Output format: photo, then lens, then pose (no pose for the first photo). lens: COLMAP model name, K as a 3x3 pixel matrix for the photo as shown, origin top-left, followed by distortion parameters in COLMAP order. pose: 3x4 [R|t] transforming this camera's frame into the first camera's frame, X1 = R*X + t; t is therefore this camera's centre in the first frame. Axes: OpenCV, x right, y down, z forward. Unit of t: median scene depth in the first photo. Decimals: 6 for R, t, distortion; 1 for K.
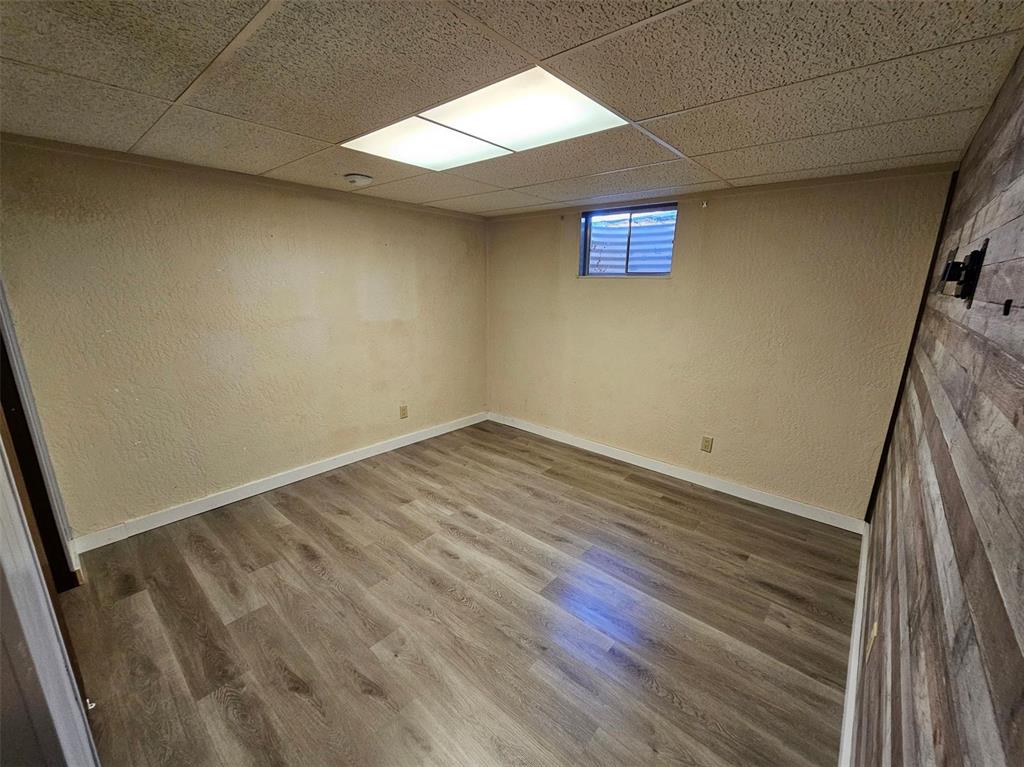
lens RADIAL K [[420.7, 0, 511.5], [0, 420.7, 387.0], [0, 0, 1]] dist [-0.000885, 0.001584]
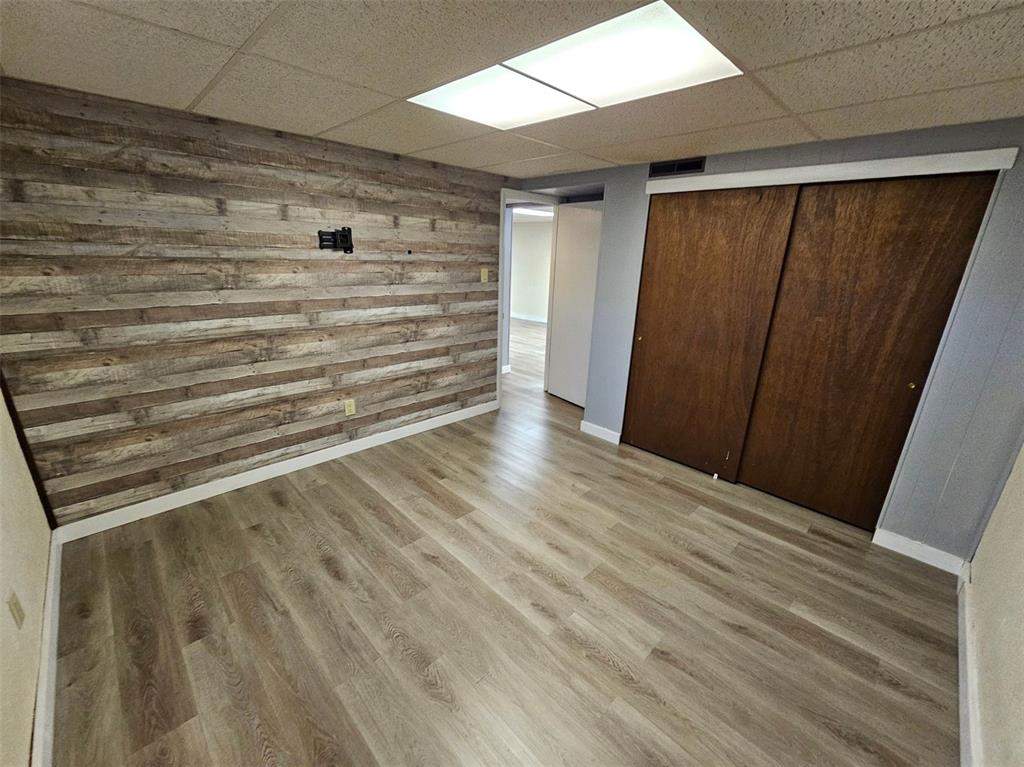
lens RADIAL K [[420.7, 0, 514.6], [0, 420.7, 385.6], [0, 0, 1]] dist [-0.000885, 0.001584]
pose [[-0.996134, -0.069937, 0.053168, -0.068775], [-0.031661, 0.850321, 0.525312, -0.377489], [-0.081949, 0.521597, -0.849247, 1.495992]]
